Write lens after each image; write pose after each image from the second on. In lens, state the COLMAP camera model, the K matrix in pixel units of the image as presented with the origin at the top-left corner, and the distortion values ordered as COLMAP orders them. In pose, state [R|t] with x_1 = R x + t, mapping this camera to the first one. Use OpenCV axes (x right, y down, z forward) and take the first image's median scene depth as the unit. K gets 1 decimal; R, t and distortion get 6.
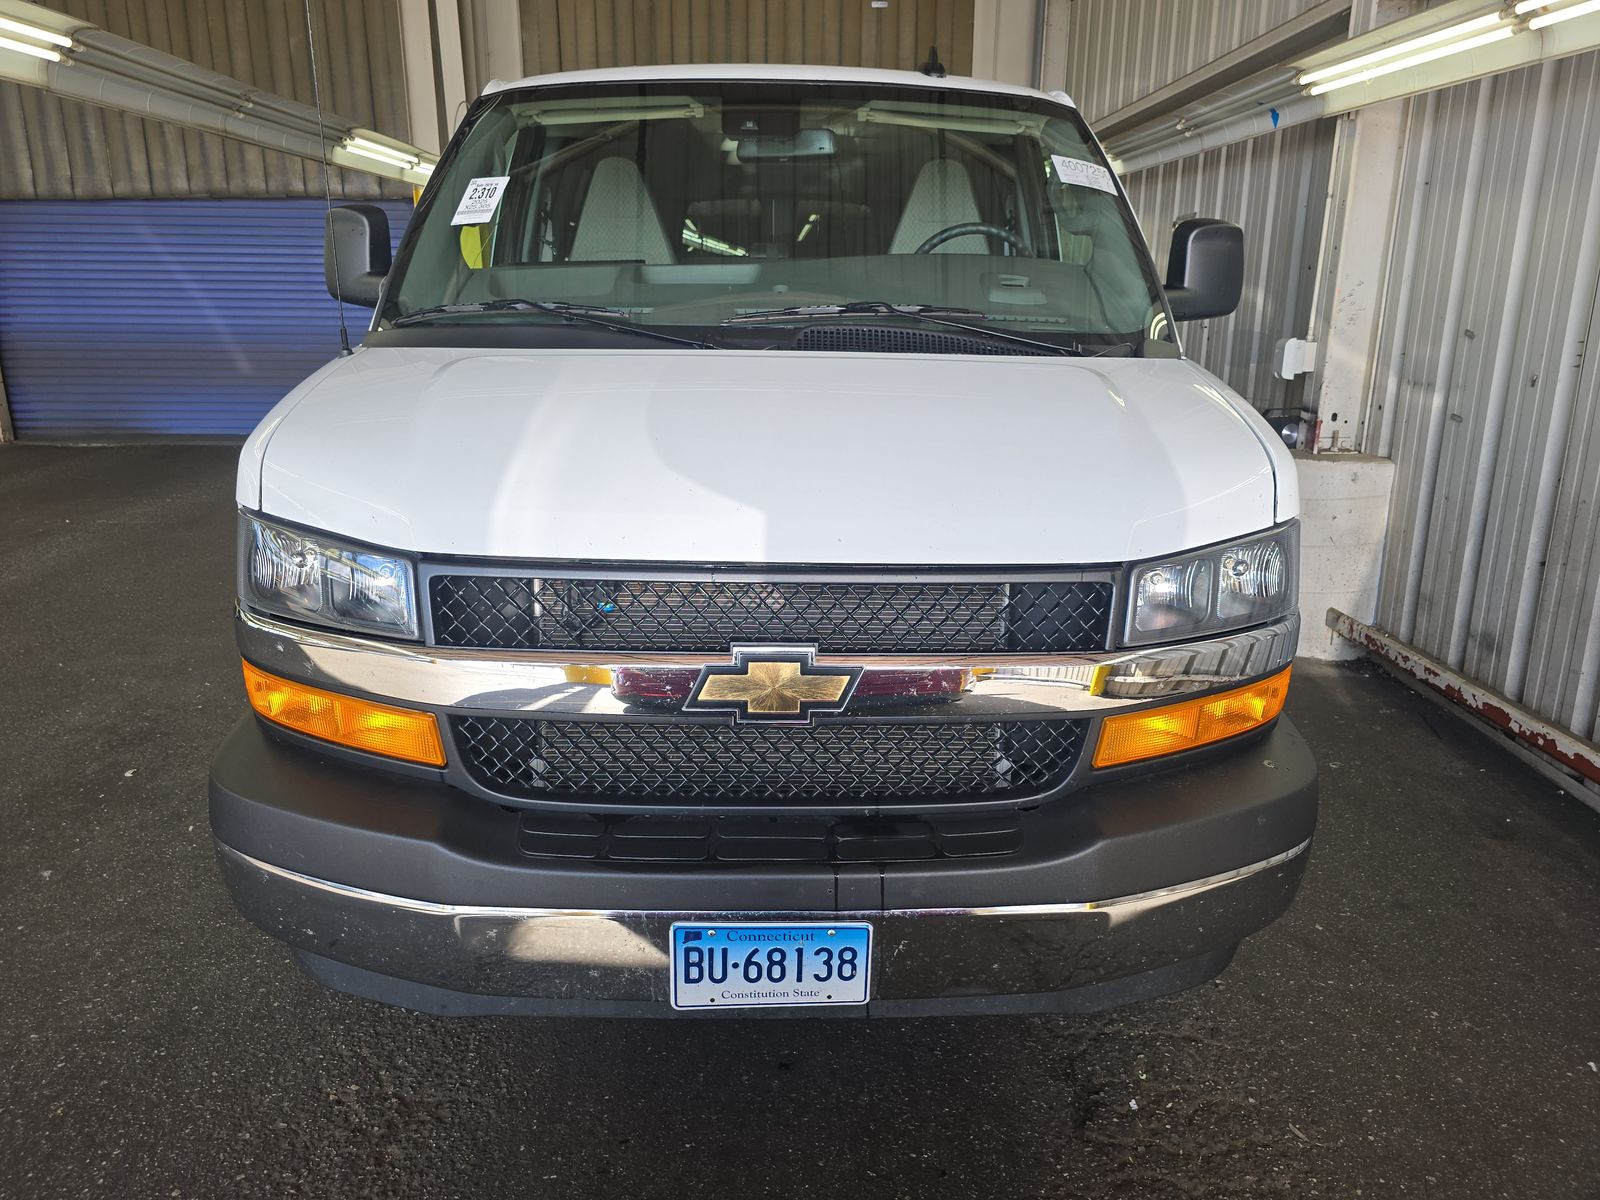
lens RADIAL K [[1089.1, 0, 800.0], [0, 1089.1, 600.0], [0, 0, 1]] dist [0.021915, 0.001568]
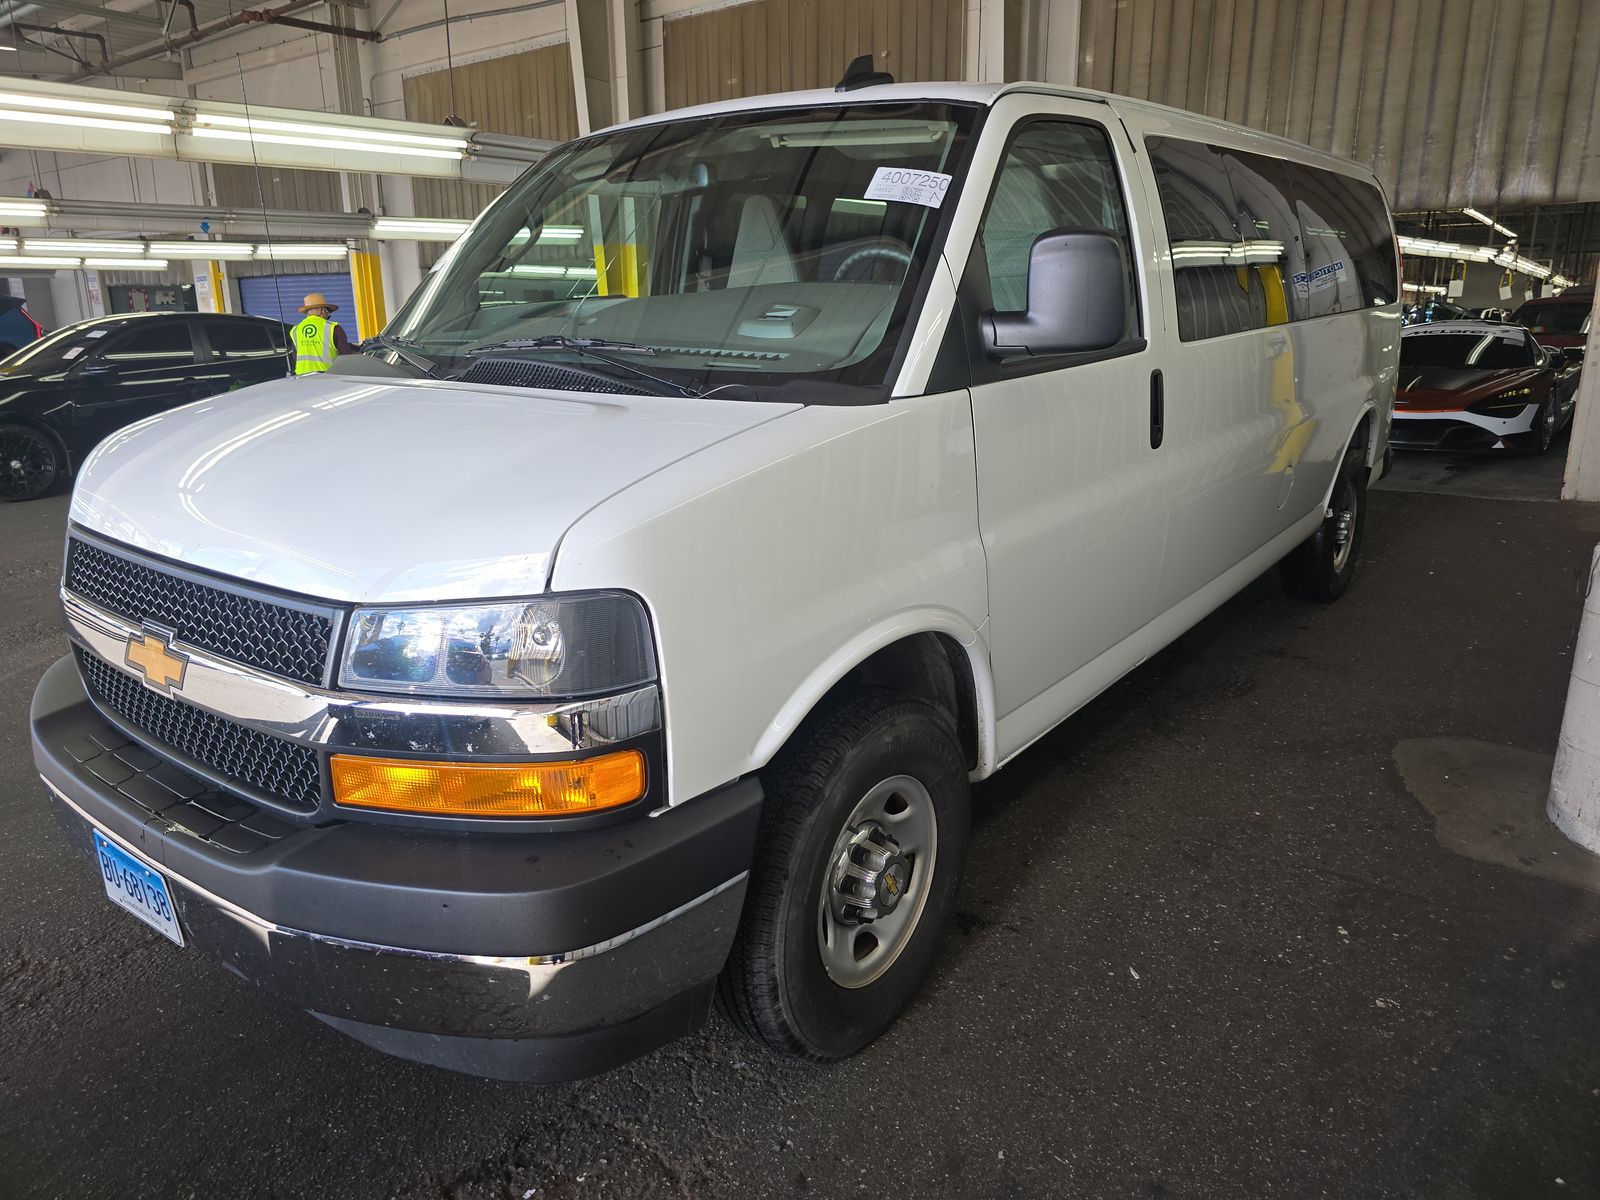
lens RADIAL K [[1089.1, 0, 800.0], [0, 1089.1, 600.0], [0, 0, 1]] dist [0.021915, 0.001568]
pose [[0.779551, 0.148019, -0.608597, 0.719391], [-0.157239, 0.986806, 0.038598, -0.081627], [0.606281, 0.065606, 0.792540, 0.268066]]
